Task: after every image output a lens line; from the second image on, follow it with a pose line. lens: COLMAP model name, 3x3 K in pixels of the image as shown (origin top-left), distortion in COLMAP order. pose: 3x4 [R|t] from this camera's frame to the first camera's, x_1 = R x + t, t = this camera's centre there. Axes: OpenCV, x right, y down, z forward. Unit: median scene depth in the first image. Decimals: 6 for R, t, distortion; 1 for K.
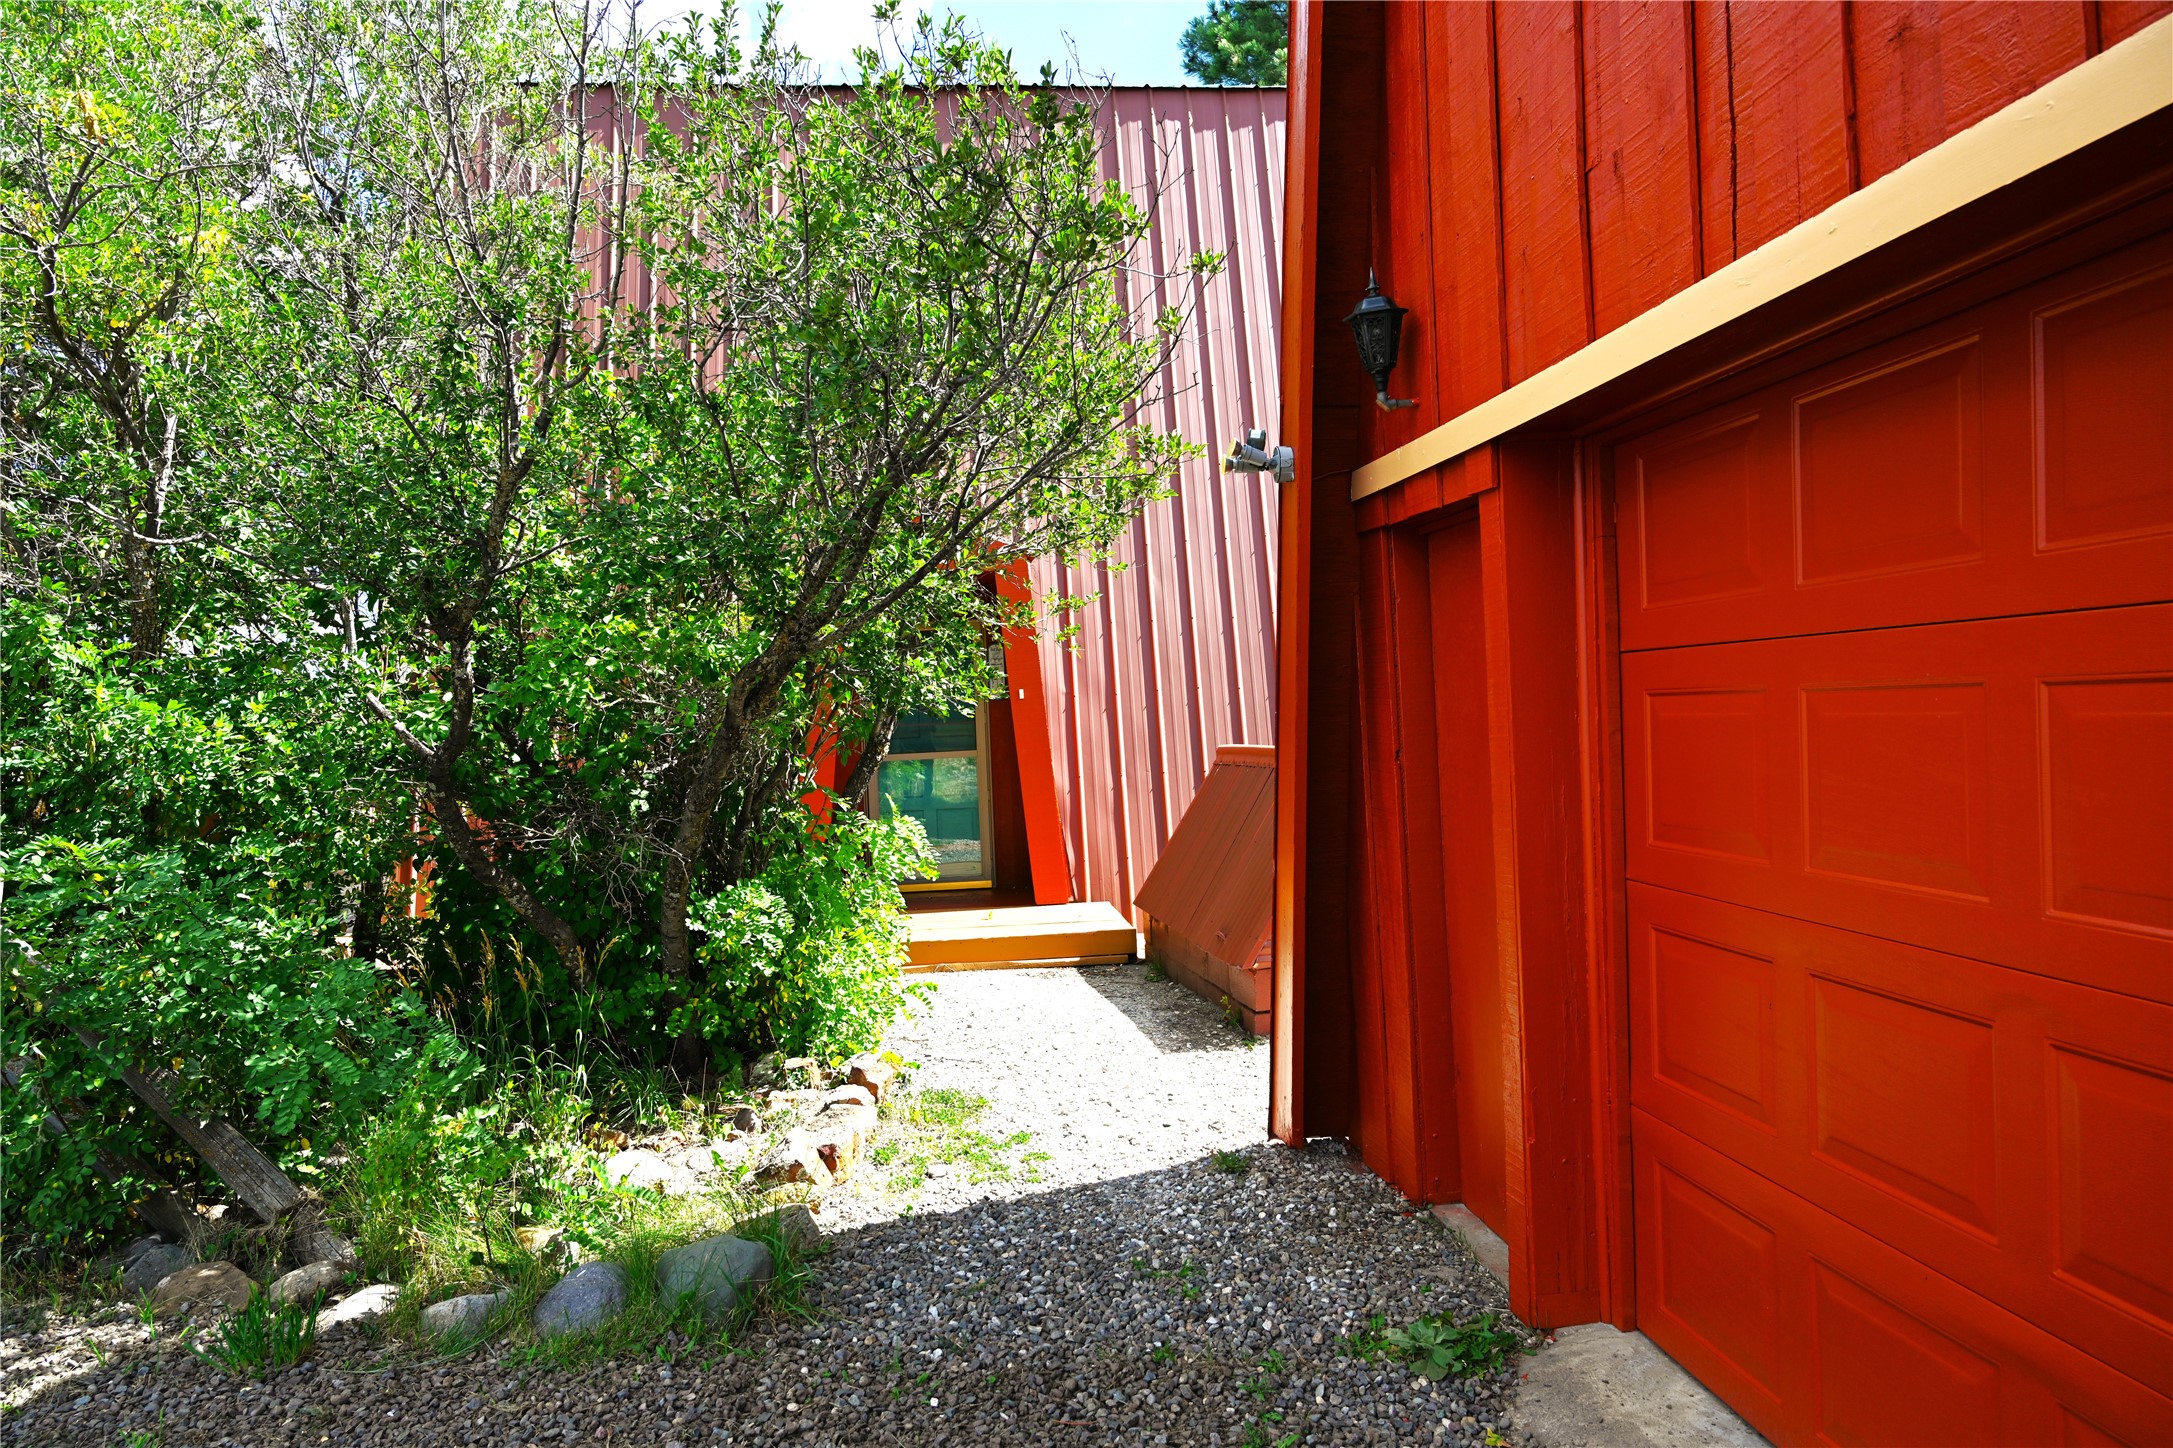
lens RADIAL K [[1444.9, 0, 1087.2], [0, 1444.9, 724.6], [0, 0, 1]] dist [-0.010236, 0.001806]
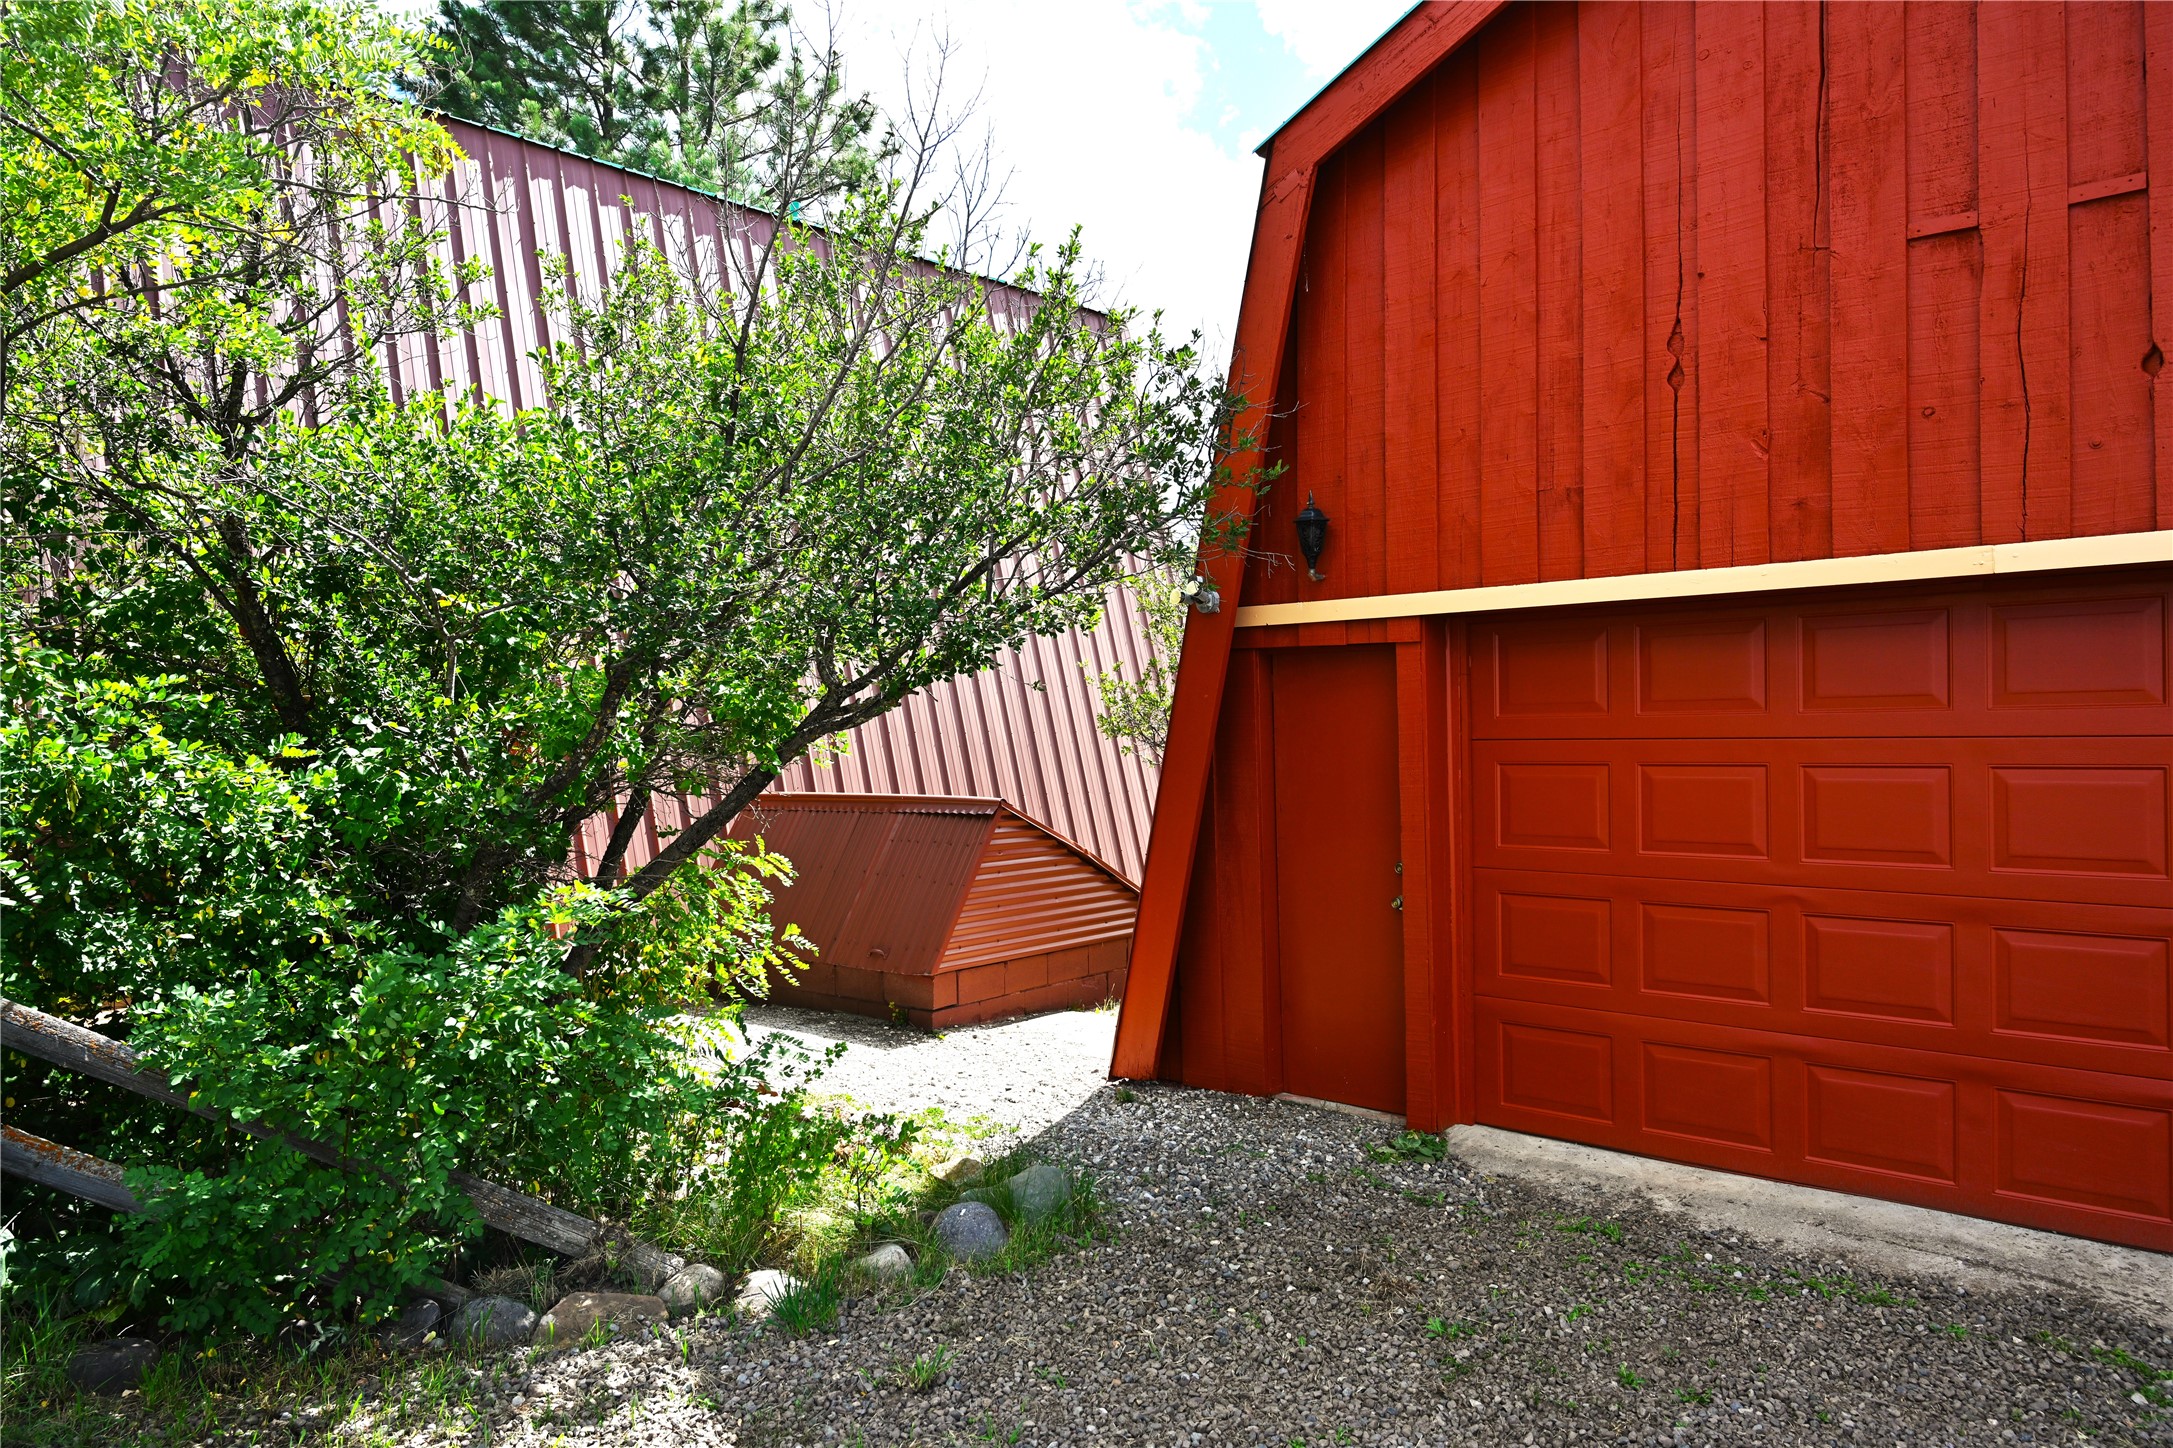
lens RADIAL K [[1444.9, 0, 1085.9], [0, 1444.9, 731.1], [0, 0, 1]] dist [-0.010236, 0.001806]
pose [[0.761205, 0.024625, 0.648044, -1.126821], [-0.006245, 0.999511, -0.030644, -0.002880], [-0.648481, 0.019279, 0.760986, -0.043243]]
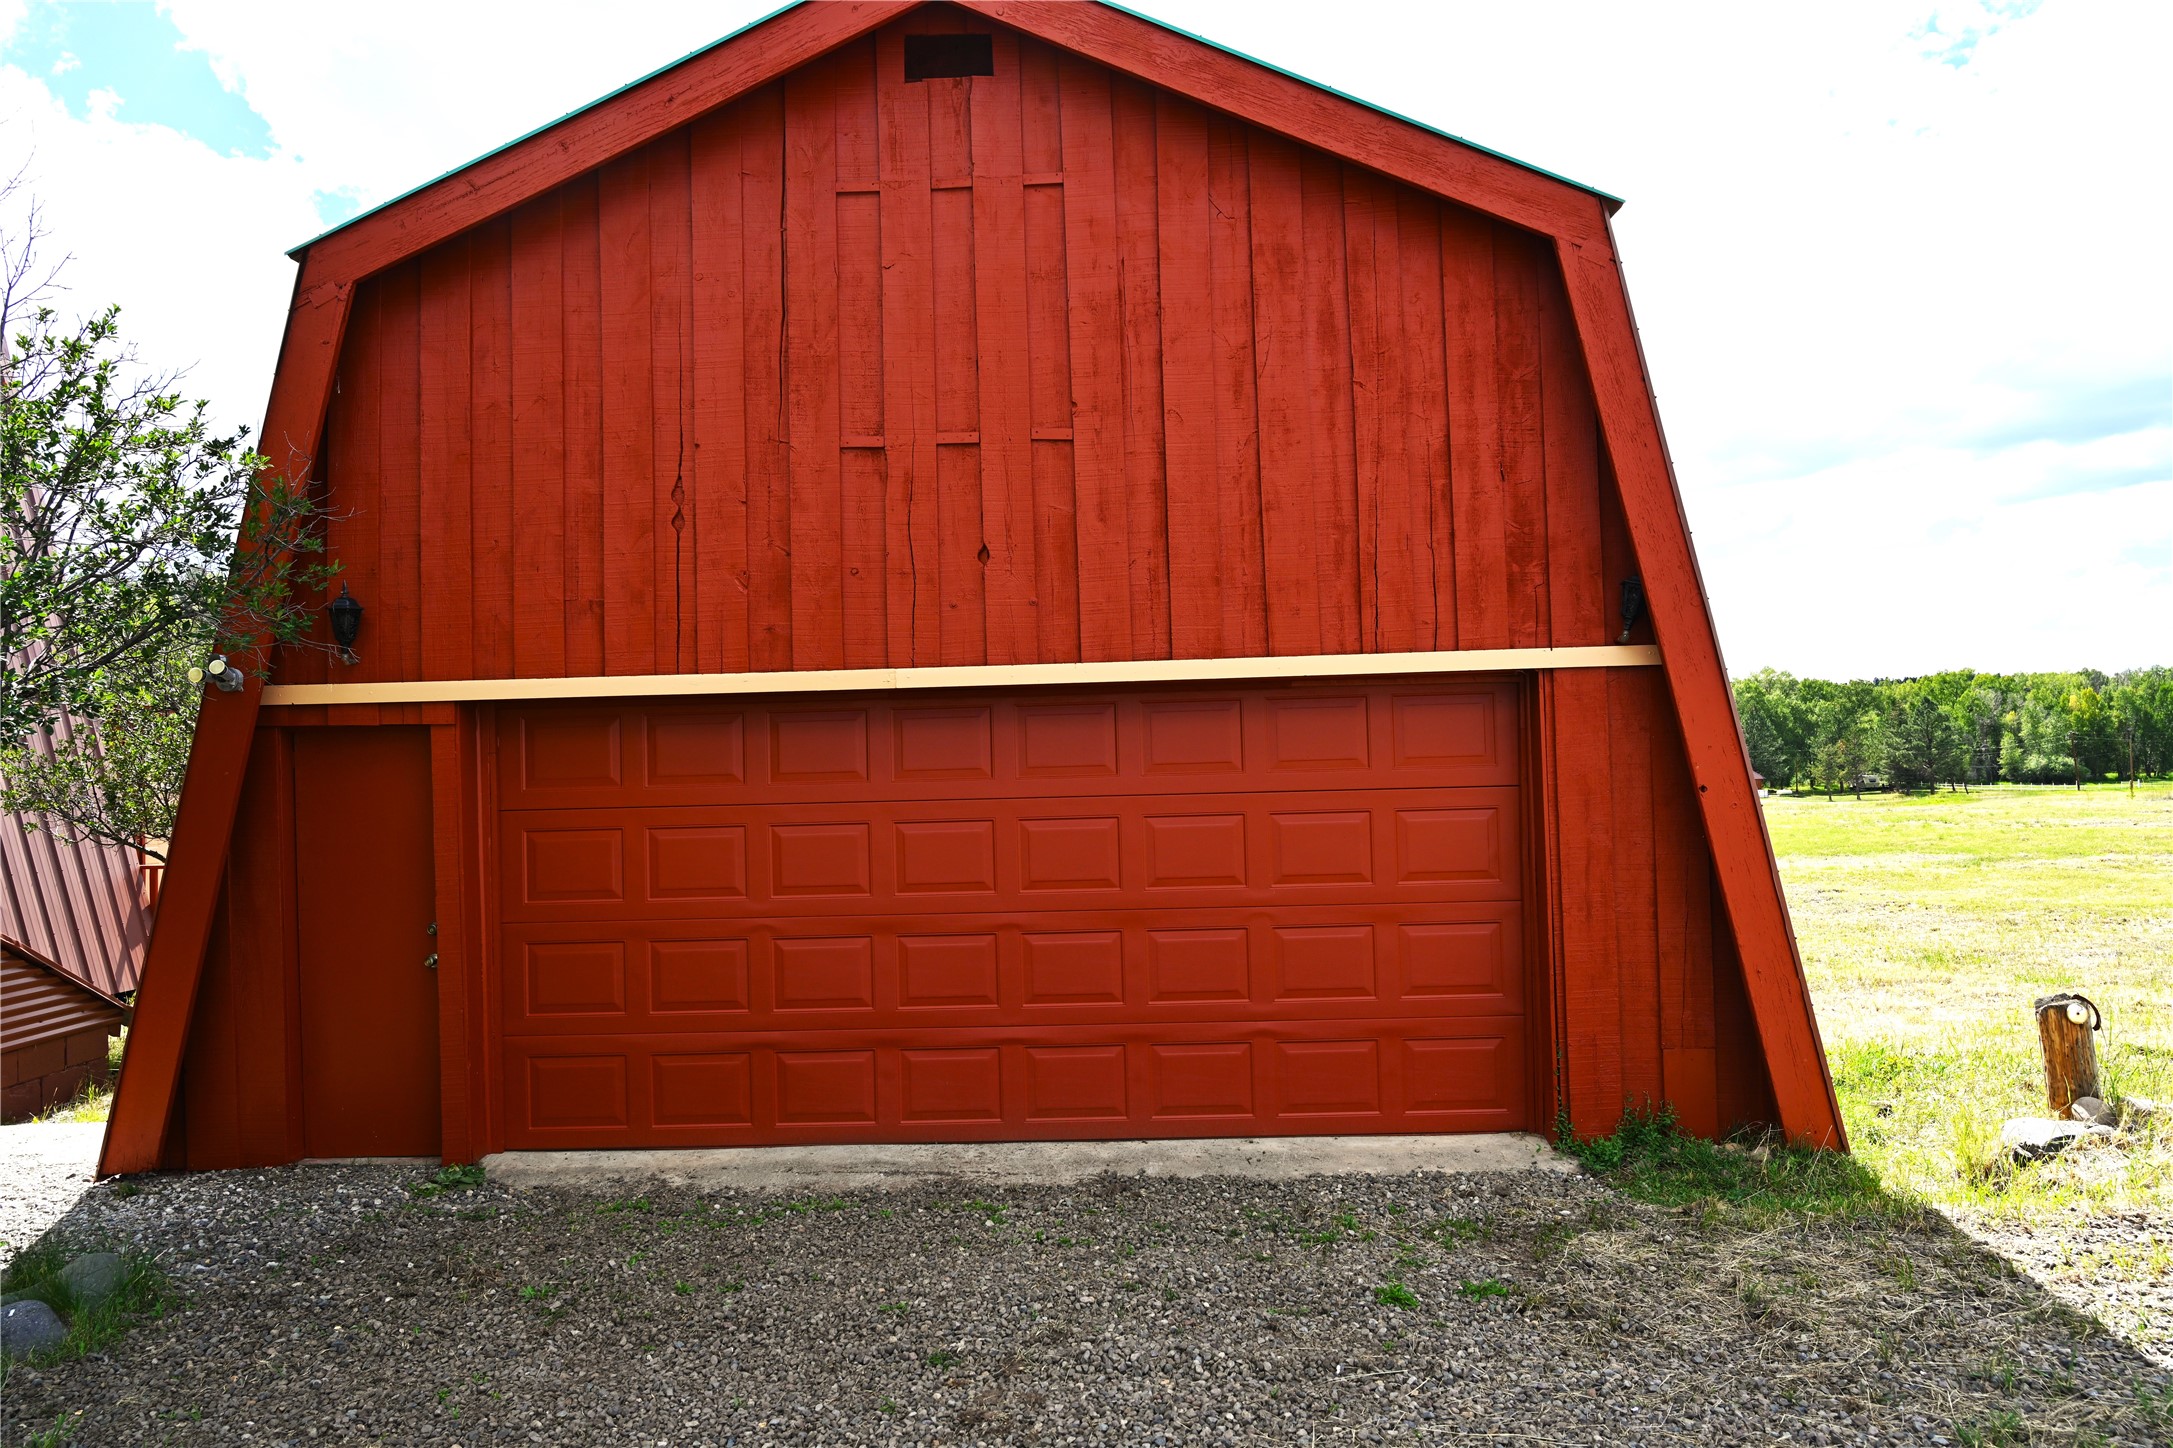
lens RADIAL K [[1444.9, 0, 1082.6], [0, 1444.9, 735.1], [0, 0, 1]] dist [-0.010236, 0.001806]
pose [[0.148478, 0.055519, 0.987356, -1.484383], [0.031418, 0.997654, -0.060823, -0.006888], [-0.988417, 0.040051, 0.146385, -0.102602]]
